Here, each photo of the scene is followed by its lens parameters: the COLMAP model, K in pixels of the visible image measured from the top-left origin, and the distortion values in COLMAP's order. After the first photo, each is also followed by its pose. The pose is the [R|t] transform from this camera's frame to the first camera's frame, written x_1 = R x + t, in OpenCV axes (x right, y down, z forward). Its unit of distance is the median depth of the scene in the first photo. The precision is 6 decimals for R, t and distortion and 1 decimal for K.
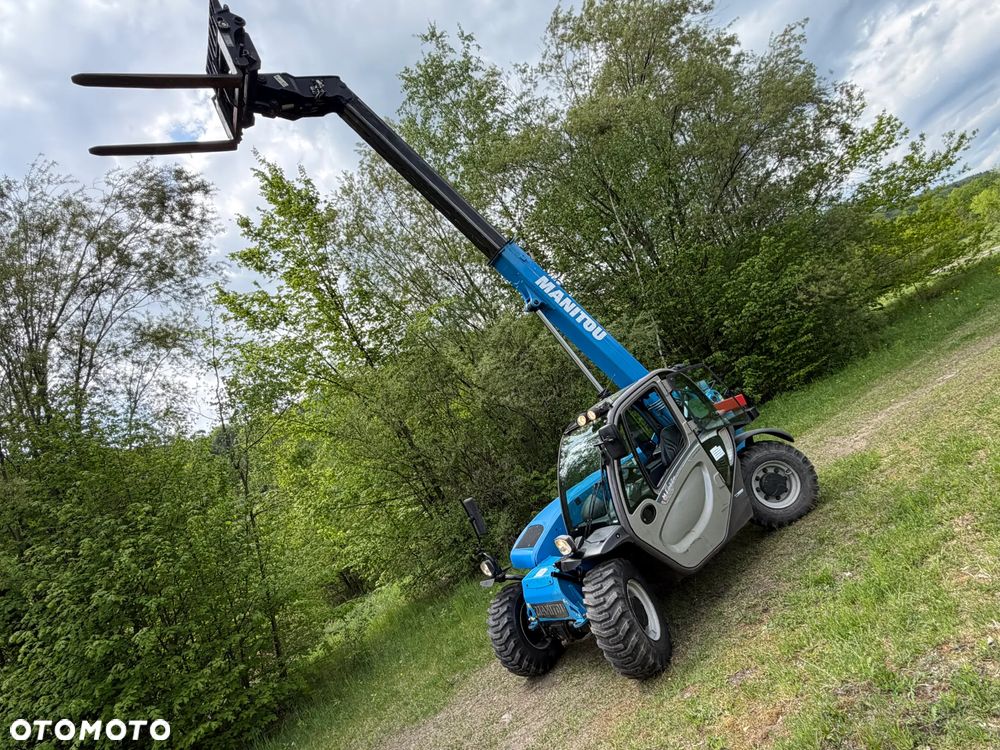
lens RADIAL K [[615.0, 0, 500.0], [0, 615.0, 375.0], [0, 0, 1]] dist [-0.002004, -0.001587]
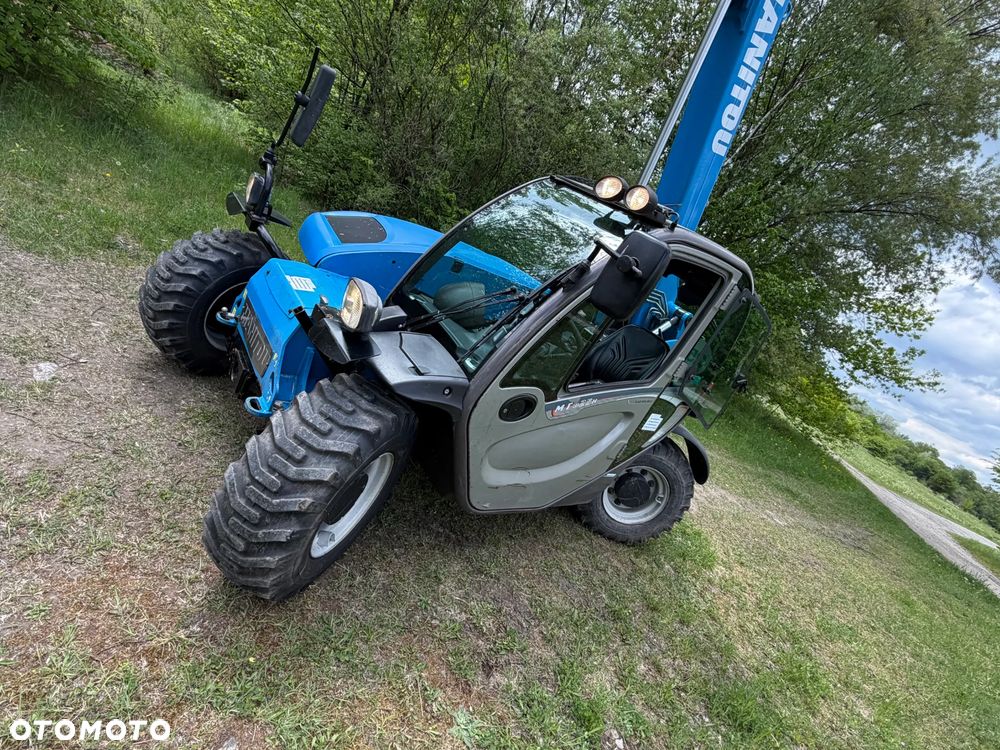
lens RADIAL K [[532.5, 0, 505.5], [0, 532.5, 380.1], [0, 0, 1]] dist [0.000103, -0.000547]
pose [[0.524802, 0.768391, 0.366276, 0.054558], [-0.851210, 0.471264, 0.230979, 0.111727], [0.004869, -0.432996, 0.901383, 0.557873]]
